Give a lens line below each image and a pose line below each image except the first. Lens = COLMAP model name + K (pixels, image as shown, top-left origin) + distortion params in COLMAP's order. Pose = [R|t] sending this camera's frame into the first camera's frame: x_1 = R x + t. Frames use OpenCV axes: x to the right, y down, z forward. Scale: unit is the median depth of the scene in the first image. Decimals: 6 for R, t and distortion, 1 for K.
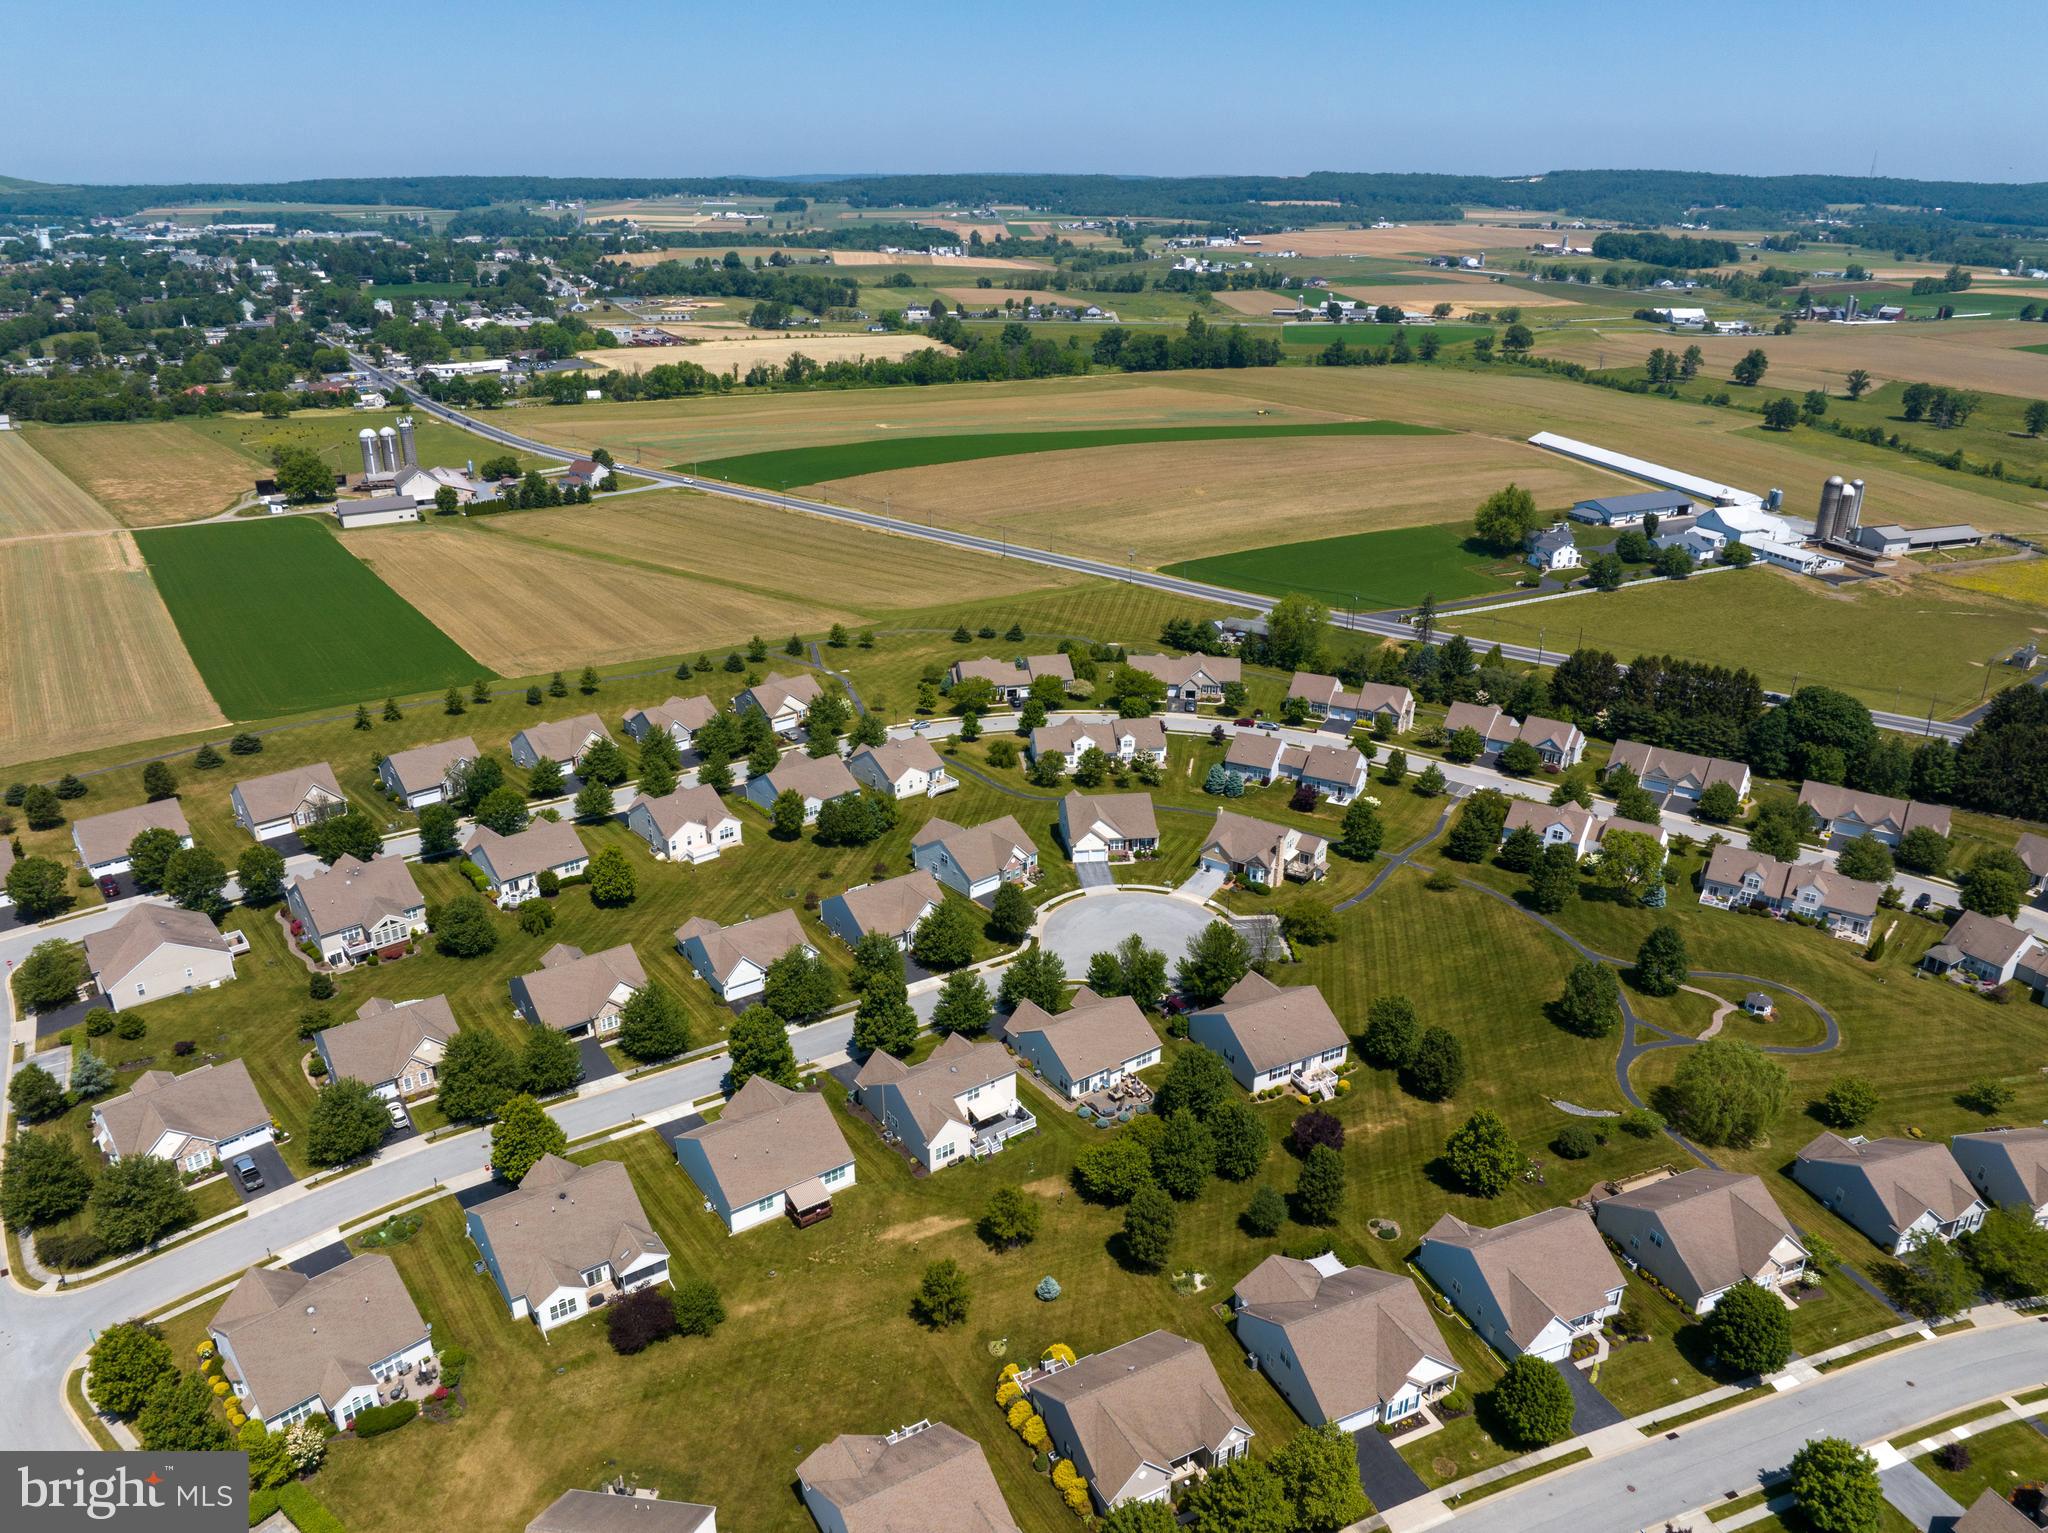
lens RADIAL K [[1441.4, 0, 1025.4], [0, 1441.4, 765.0], [0, 0, 1]] dist [-0.044353, 0.009220]
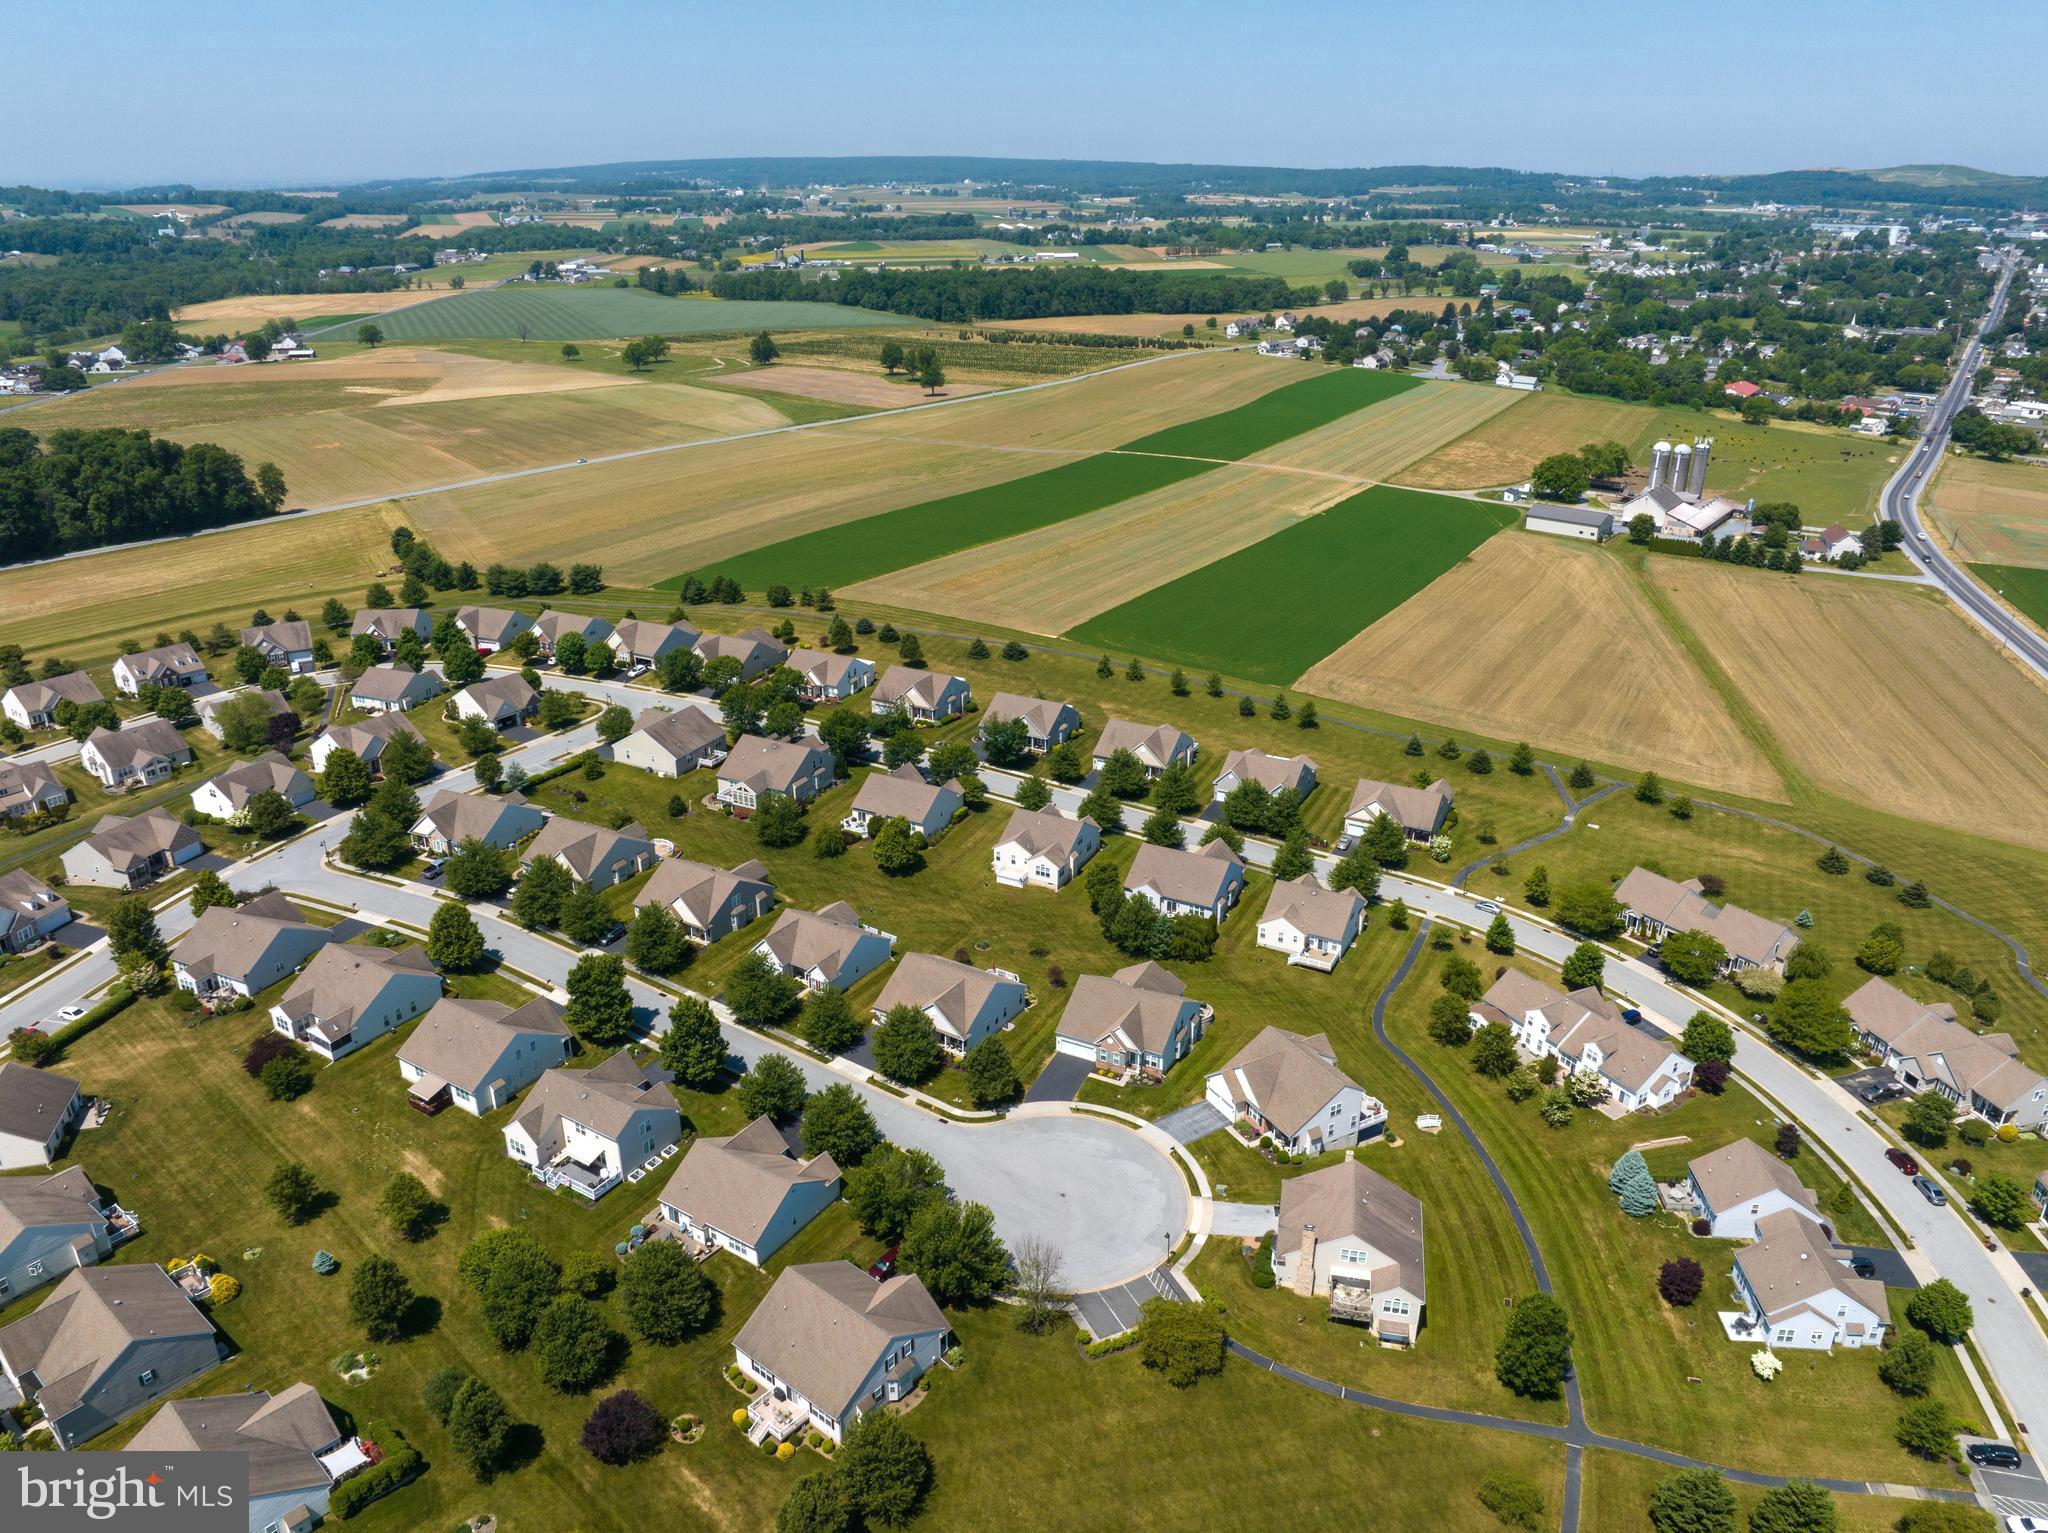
lens RADIAL K [[1441.4, 0, 1025.4], [0, 1441.4, 765.0], [0, 0, 1]] dist [-0.044353, 0.009220]
pose [[0.380136, 0.361268, -0.851459, 0.142684], [-0.356404, 0.906691, 0.225585, -0.056530], [0.853506, 0.217710, 0.473423, 0.128193]]
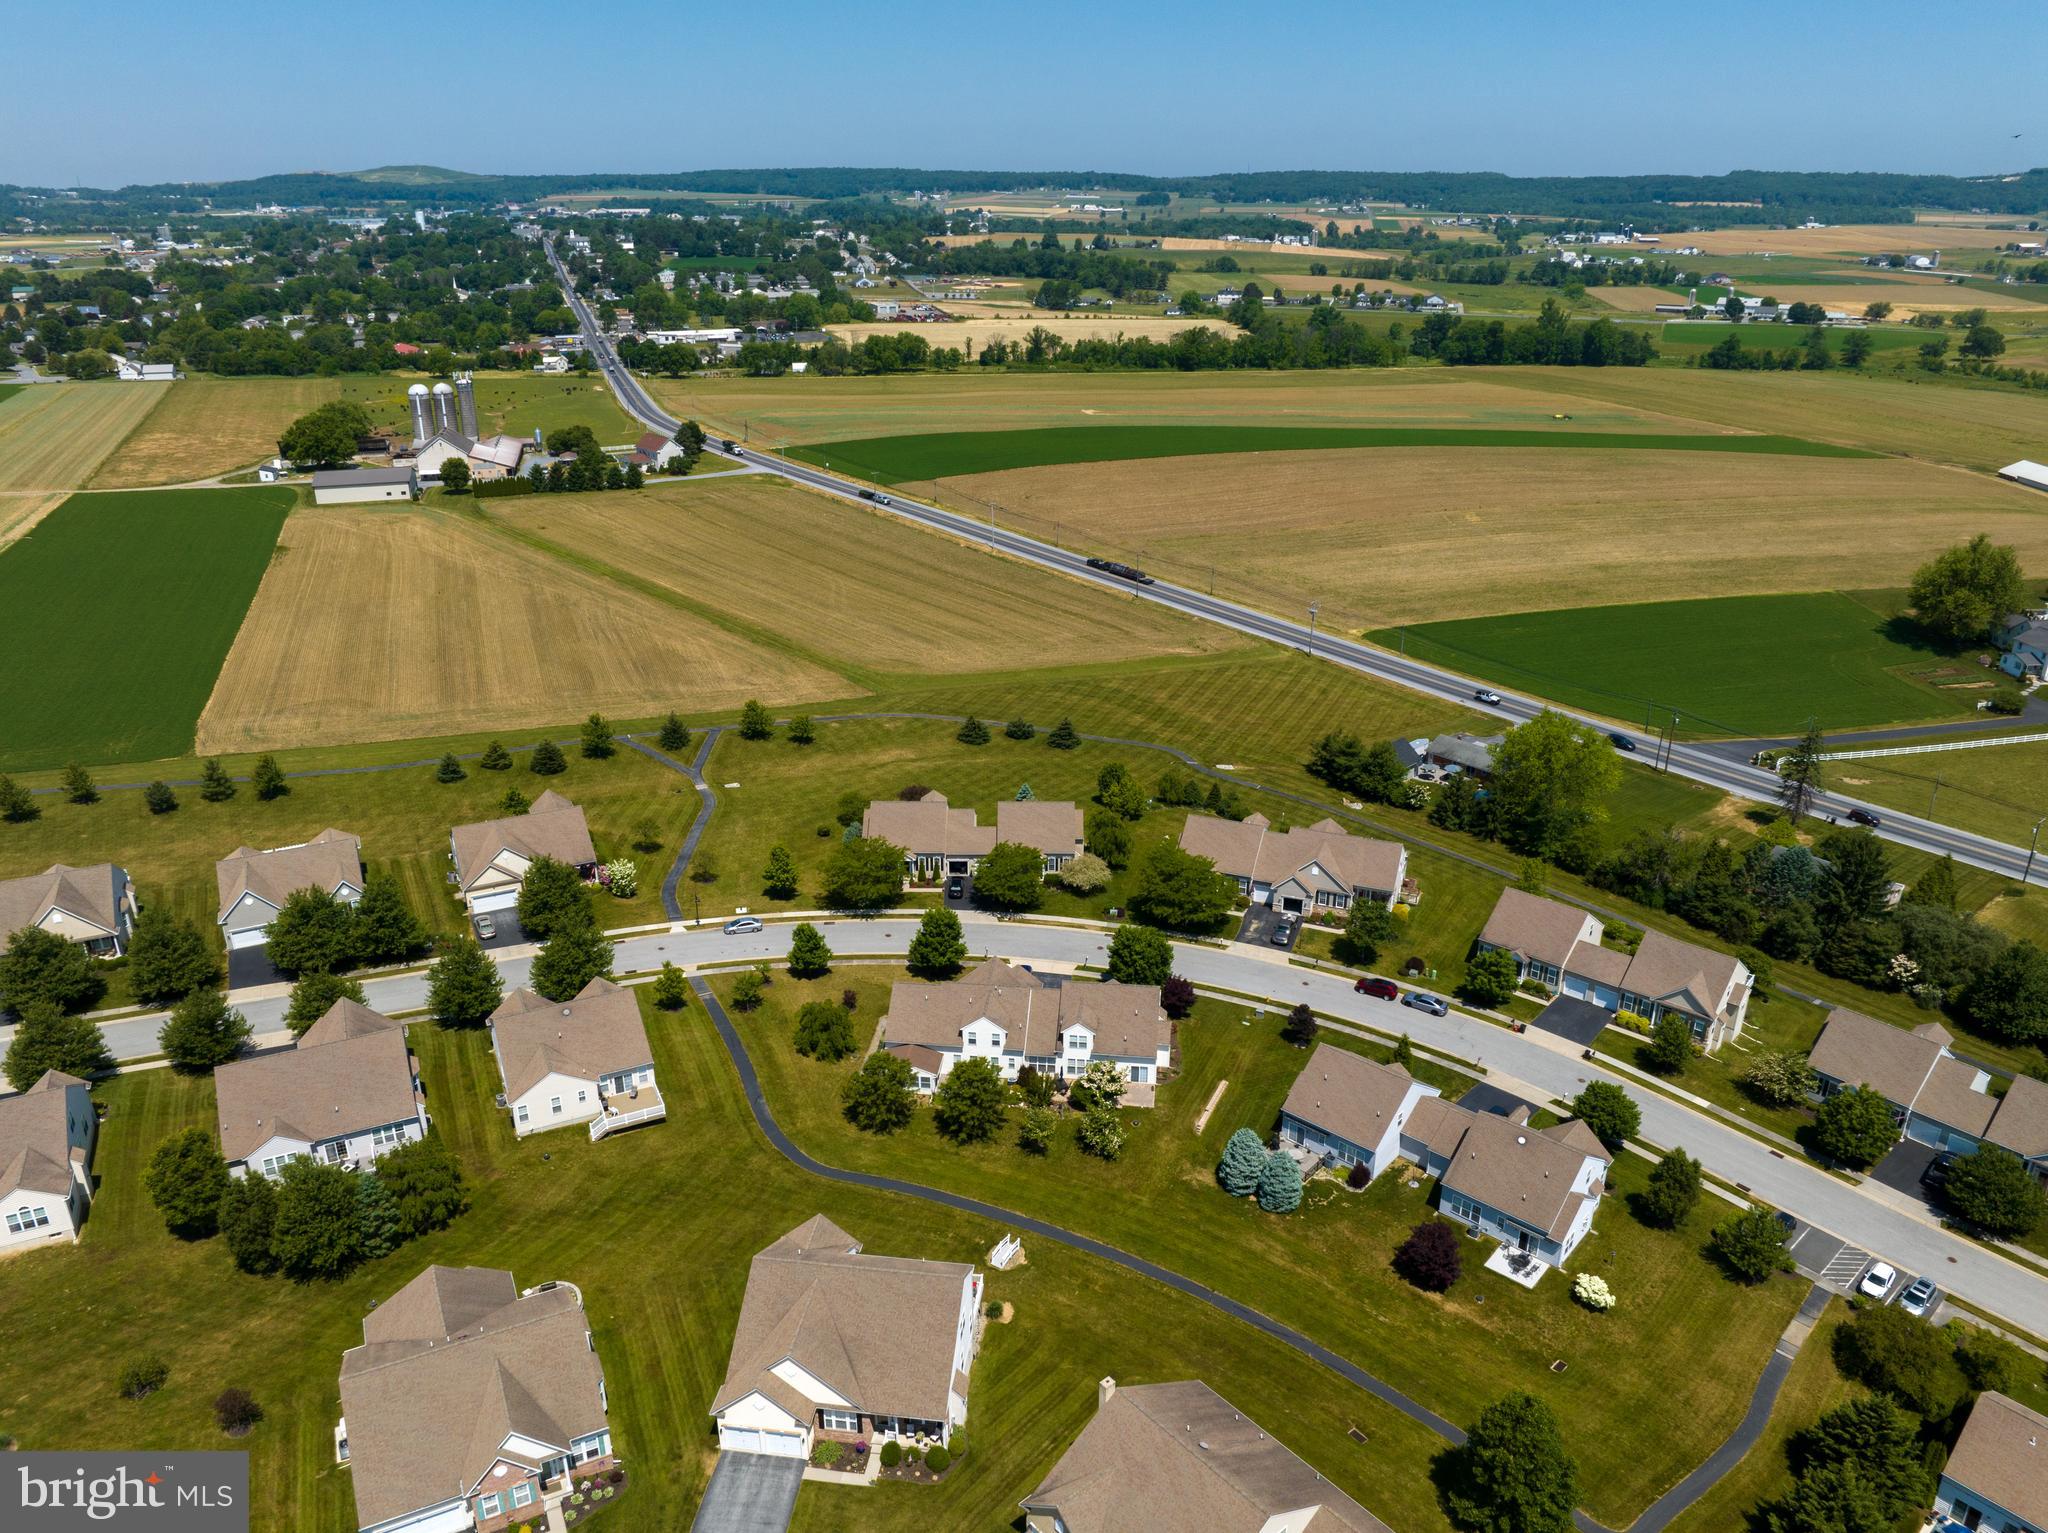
lens RADIAL K [[1444.3, 0, 1025.9], [0, 1444.3, 765.2], [0, 0, 1]] dist [-0.059932, 0.033703]
pose [[0.968541, 0.094191, -0.230339, 0.045587], [-0.095050, 0.995445, 0.007391, -0.031599], [0.229986, 0.014736, 0.973082, 0.157388]]
